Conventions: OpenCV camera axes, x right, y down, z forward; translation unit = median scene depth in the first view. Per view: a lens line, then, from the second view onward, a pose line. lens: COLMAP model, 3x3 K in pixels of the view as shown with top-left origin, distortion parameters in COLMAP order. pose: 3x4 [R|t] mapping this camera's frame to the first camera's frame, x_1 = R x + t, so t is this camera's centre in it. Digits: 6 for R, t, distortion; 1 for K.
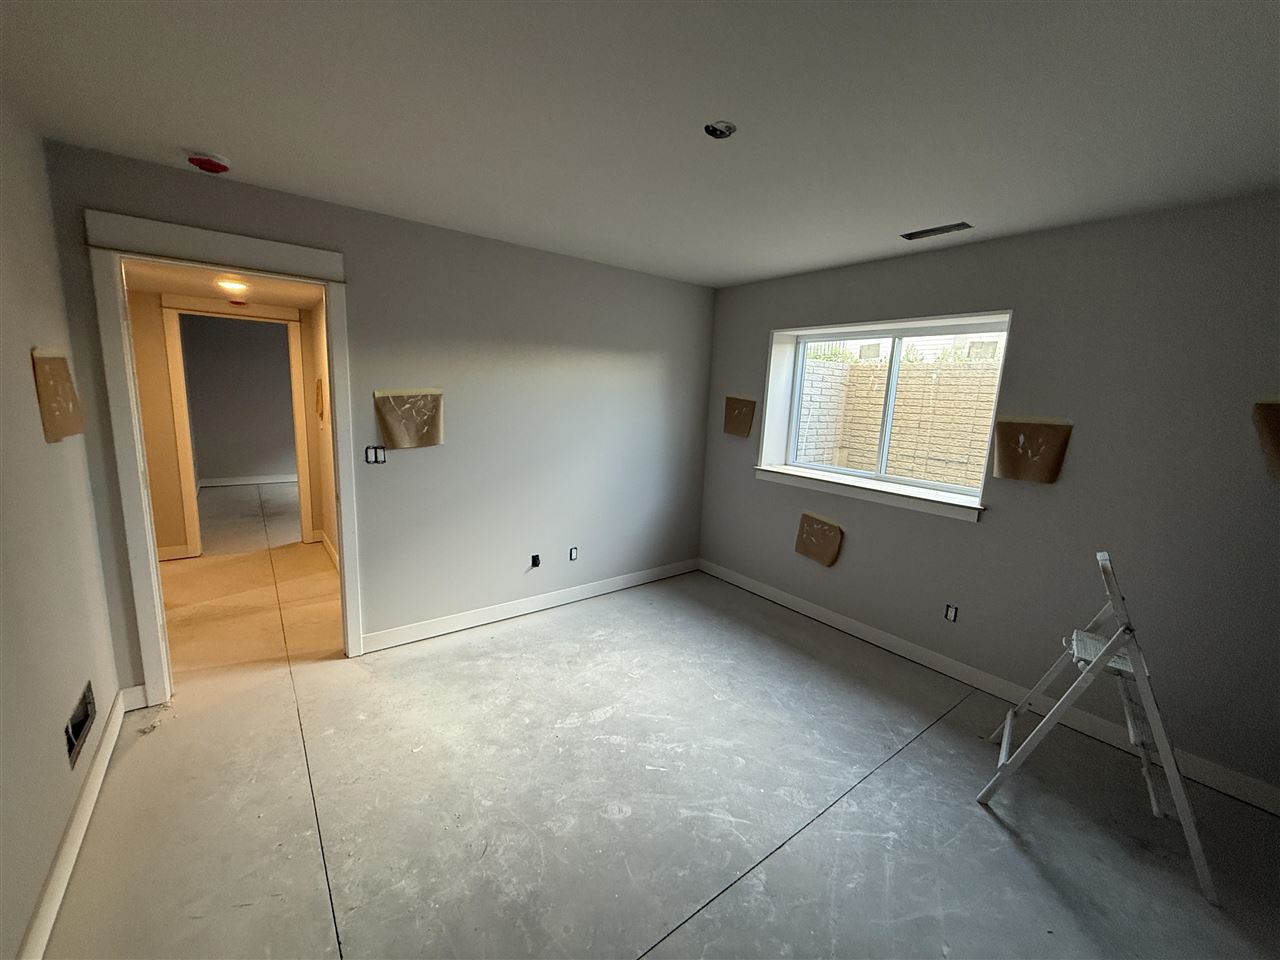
lens RADIAL K [[509.9, 0, 633.3], [0, 509.9, 479.9], [0, 0, 1]] dist [-0.000060, 0.000521]
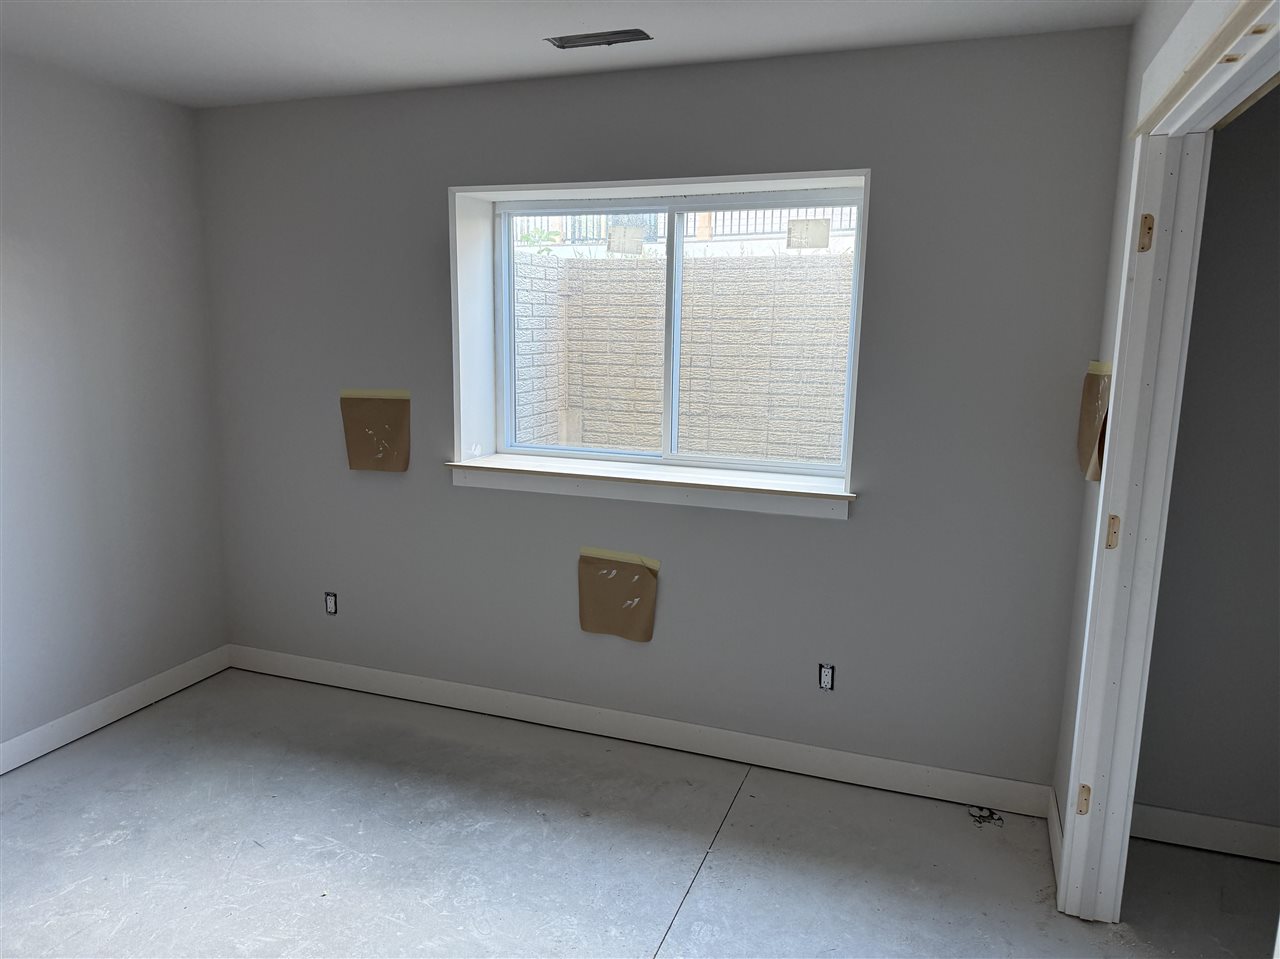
lens RADIAL K [[902.6, 0, 631.4], [0, 902.6, 454.1], [0, 0, 1]] dist [0.150776, -0.002283]
pose [[0.844979, -0.109775, 0.523412, -0.097661], [0.114852, 0.993119, 0.022873, -0.046970], [-0.522321, 0.040788, 0.851773, 0.199215]]
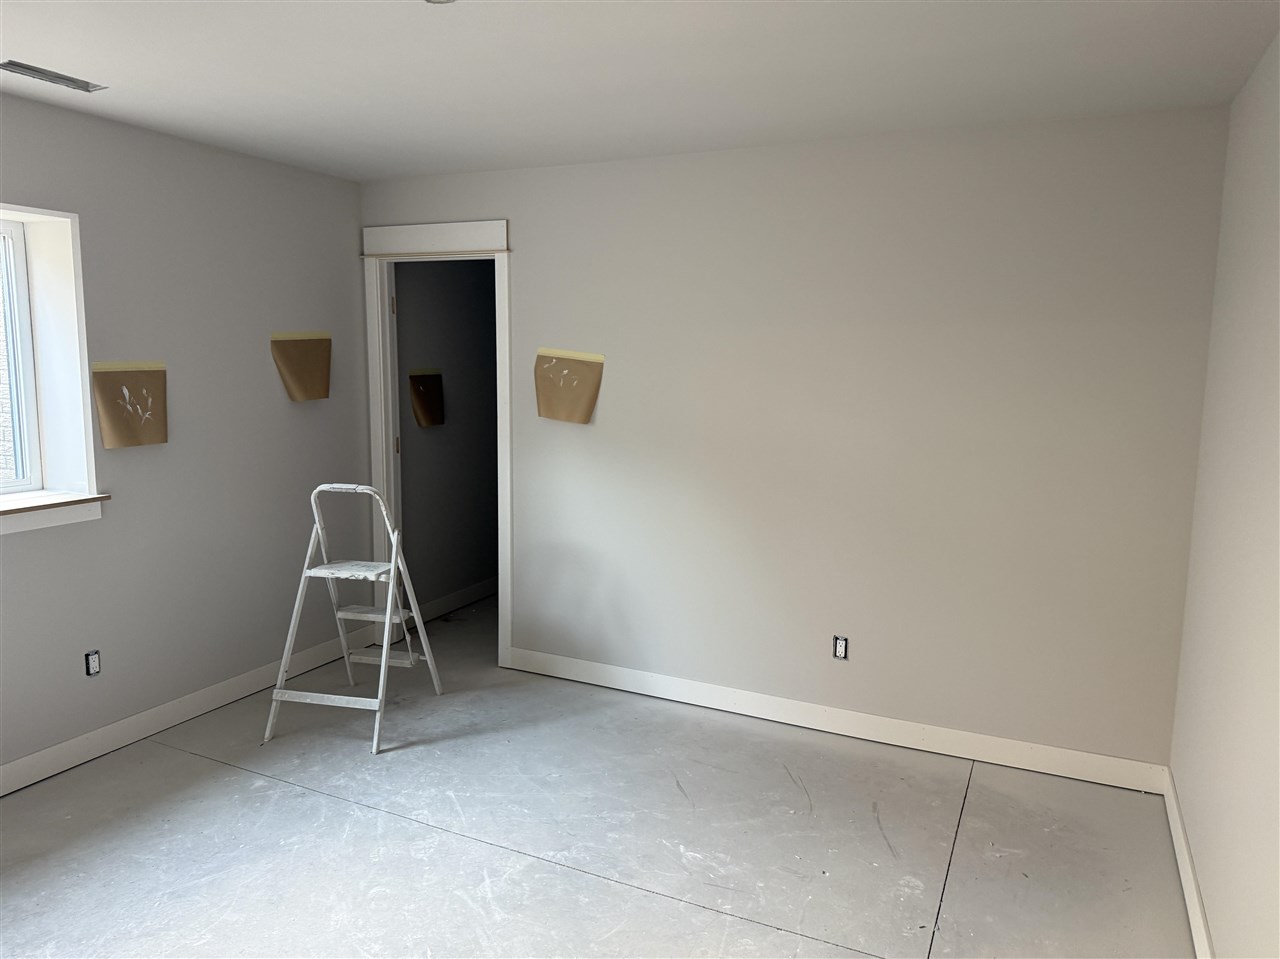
lens RADIAL K [[912.2, 0, 640.0], [0, 912.2, 479.5], [0, 0, 1]] dist [-0.001689, -0.003470]
pose [[-0.462975, -0.174954, 0.868934, -0.692360], [0.112300, 0.960849, 0.253294, -0.187073], [-0.879229, 0.214850, -0.425202, 0.822532]]
